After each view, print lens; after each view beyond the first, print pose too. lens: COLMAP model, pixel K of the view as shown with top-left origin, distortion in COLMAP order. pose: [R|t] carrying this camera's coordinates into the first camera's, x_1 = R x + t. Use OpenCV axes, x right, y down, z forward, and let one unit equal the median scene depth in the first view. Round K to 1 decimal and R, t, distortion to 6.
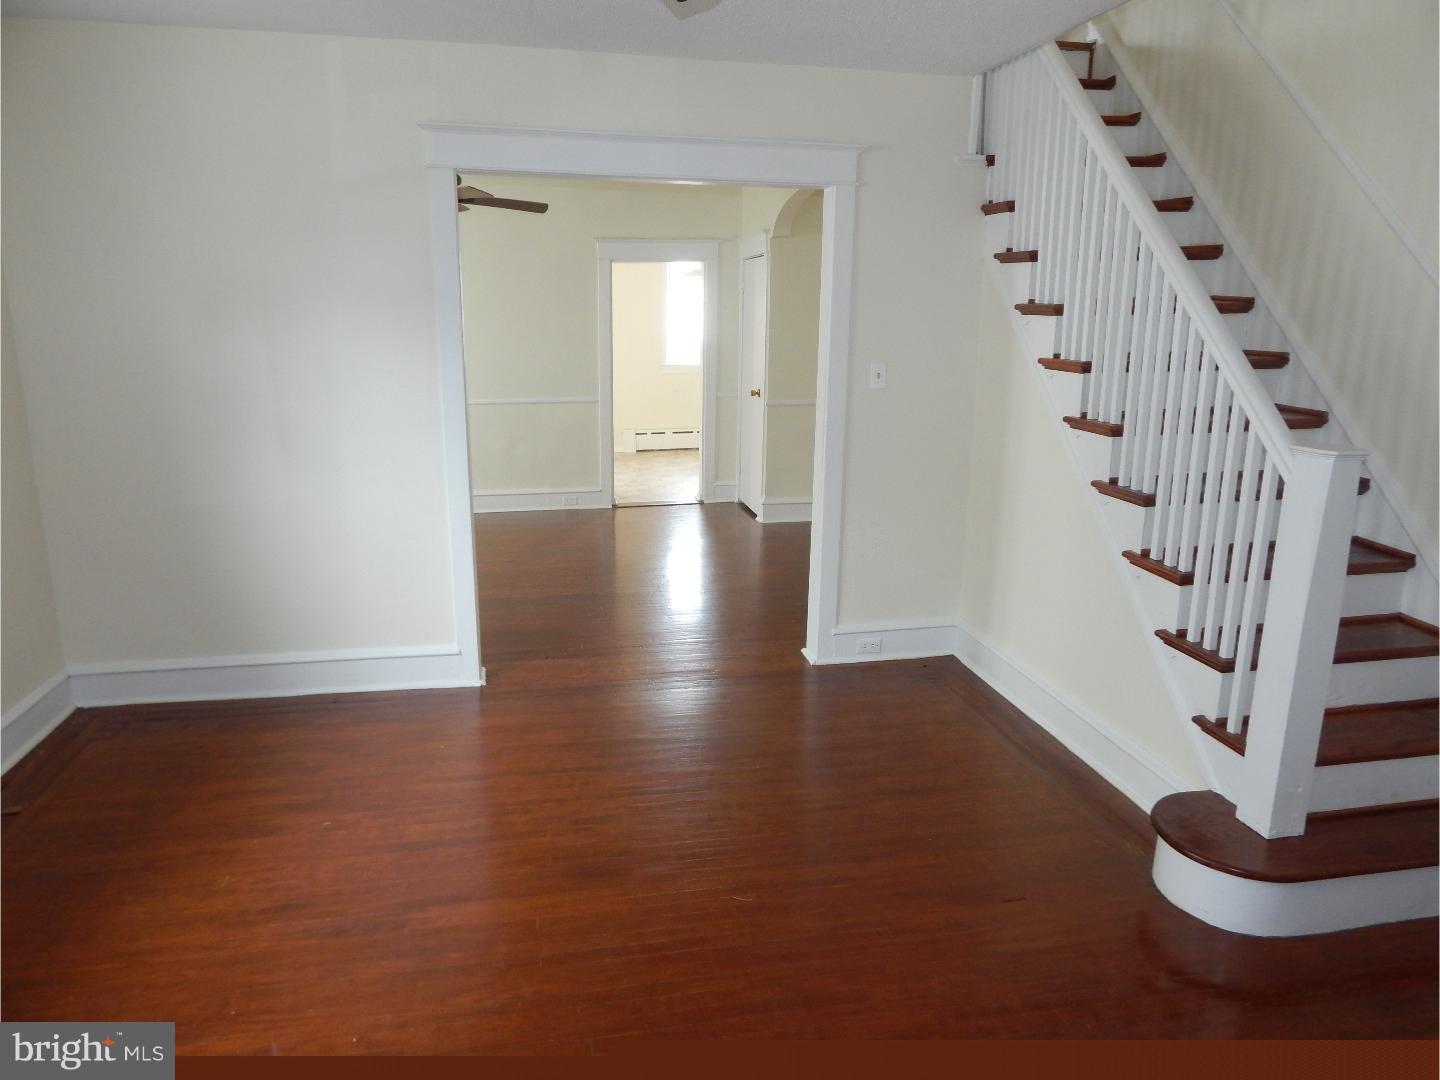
lens RADIAL K [[956.3, 0, 722.2], [0, 956.3, 528.3], [0, 0, 1]] dist [0.010318, -0.004554]
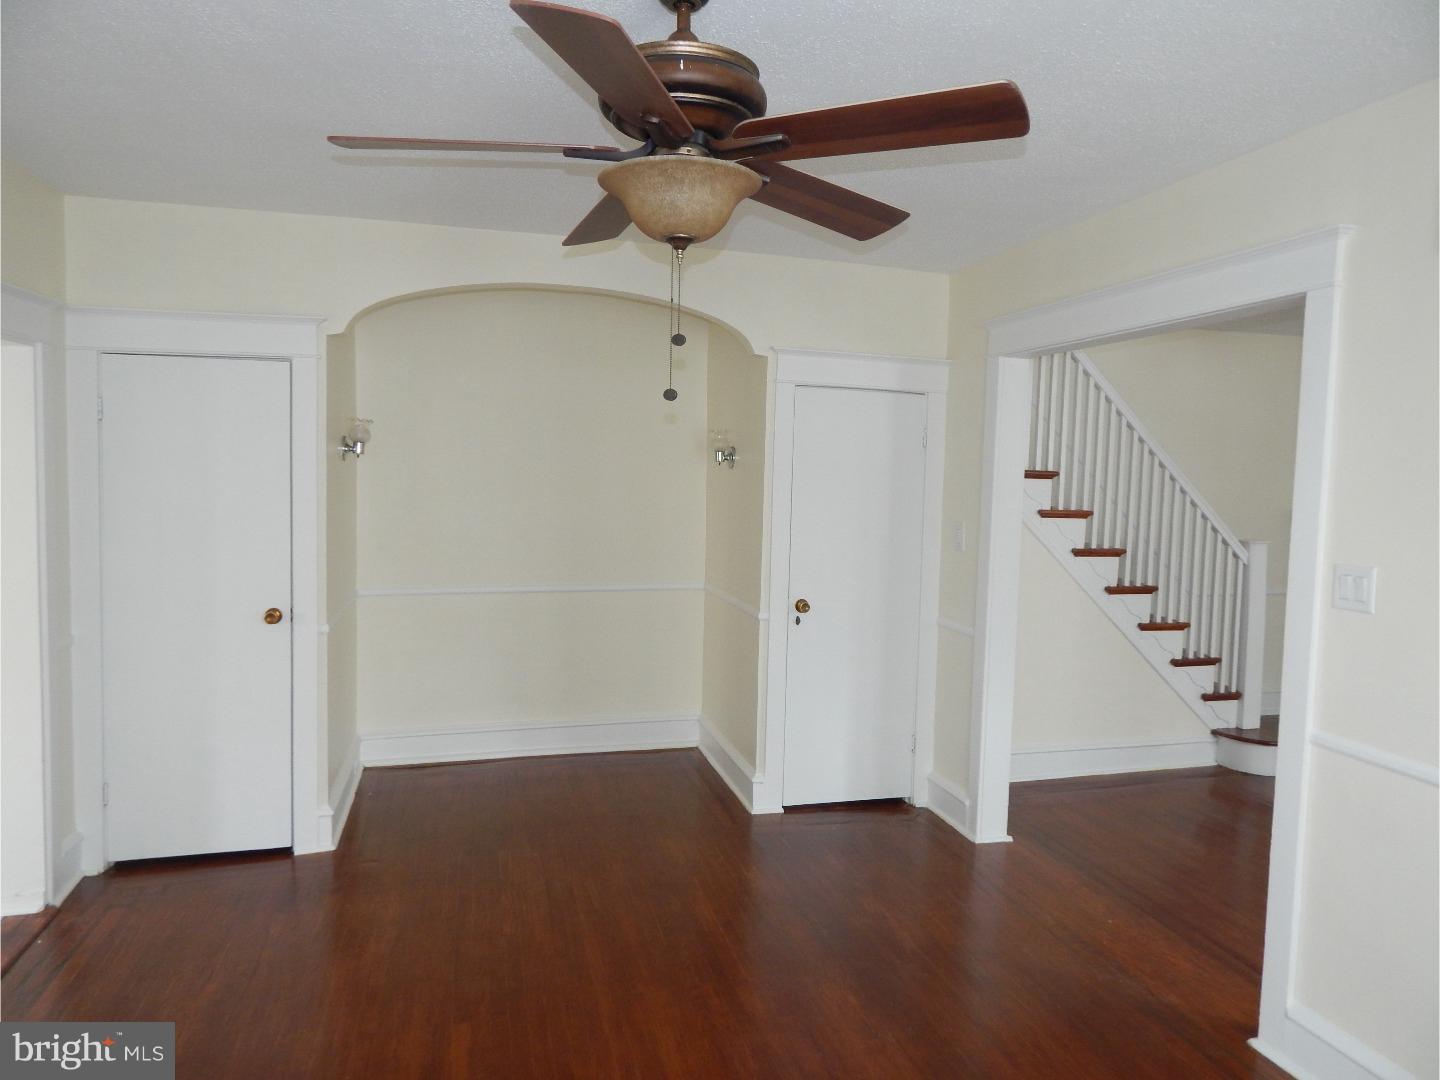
lens RADIAL K [[956.3, 0, 722.4], [0, 956.3, 538.8], [0, 0, 1]] dist [0.010318, -0.004554]
pose [[-0.078774, -0.092109, 0.992628, -0.974343], [0.196905, 0.974668, 0.106069, -0.374774], [-0.977253, 0.203809, -0.058642, 1.549335]]
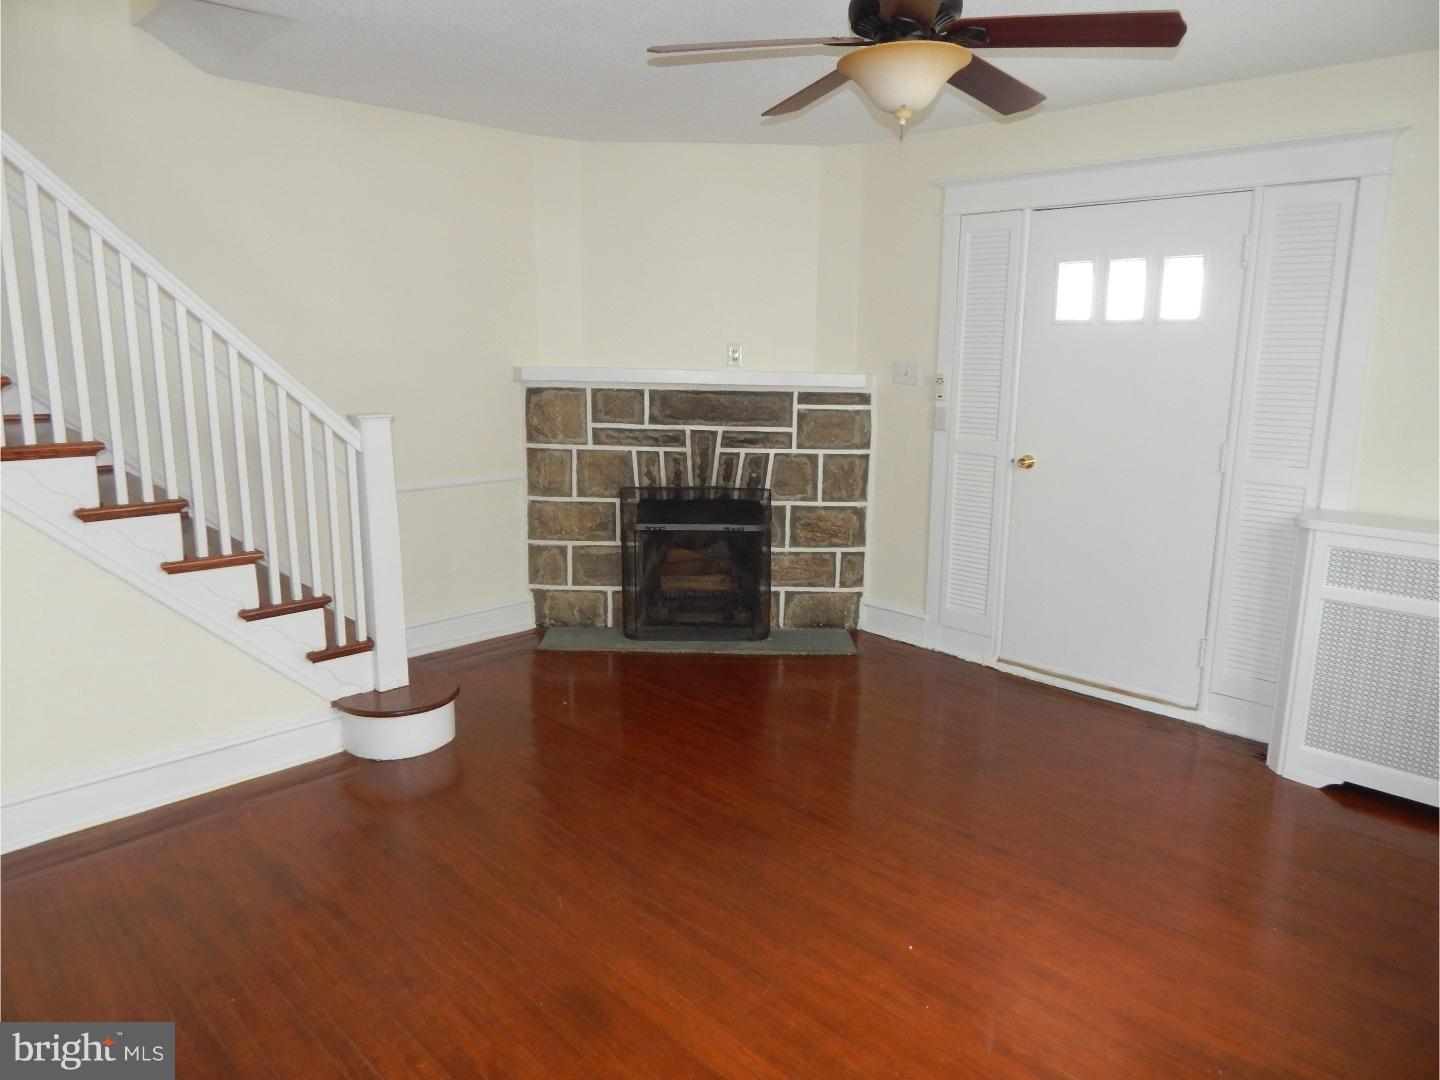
lens RADIAL K [[956.3, 0, 727.5], [0, 956.3, 529.1], [0, 0, 1]] dist [0.010318, -0.004554]
pose [[-0.554732, -0.175897, 0.813223, -0.594965], [0.167802, 0.933663, 0.316412, -0.194483], [-0.814932, 0.311985, -0.488417, 0.883779]]
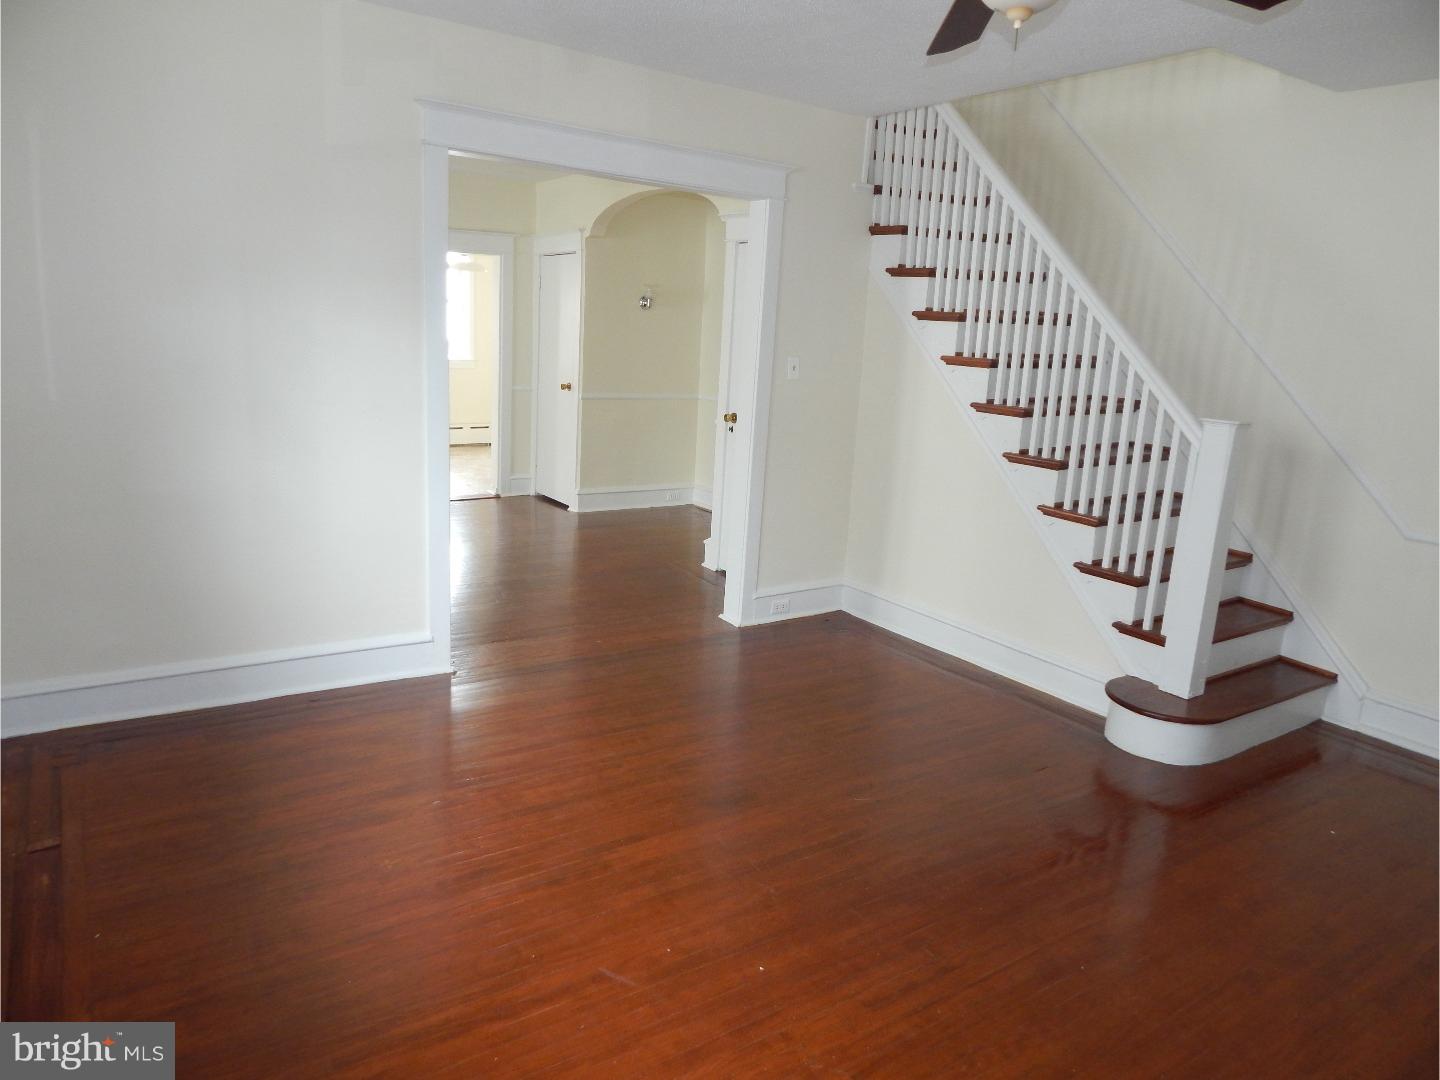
lens RADIAL K [[956.3, 0, 724.8], [0, 956.3, 531.2], [0, 0, 1]] dist [0.010318, -0.004554]
pose [[0.921048, -0.041496, 0.387233, -0.419950], [0.042420, 0.999081, 0.006164, 0.028763], [-0.387133, 0.010749, 0.921961, -0.024264]]
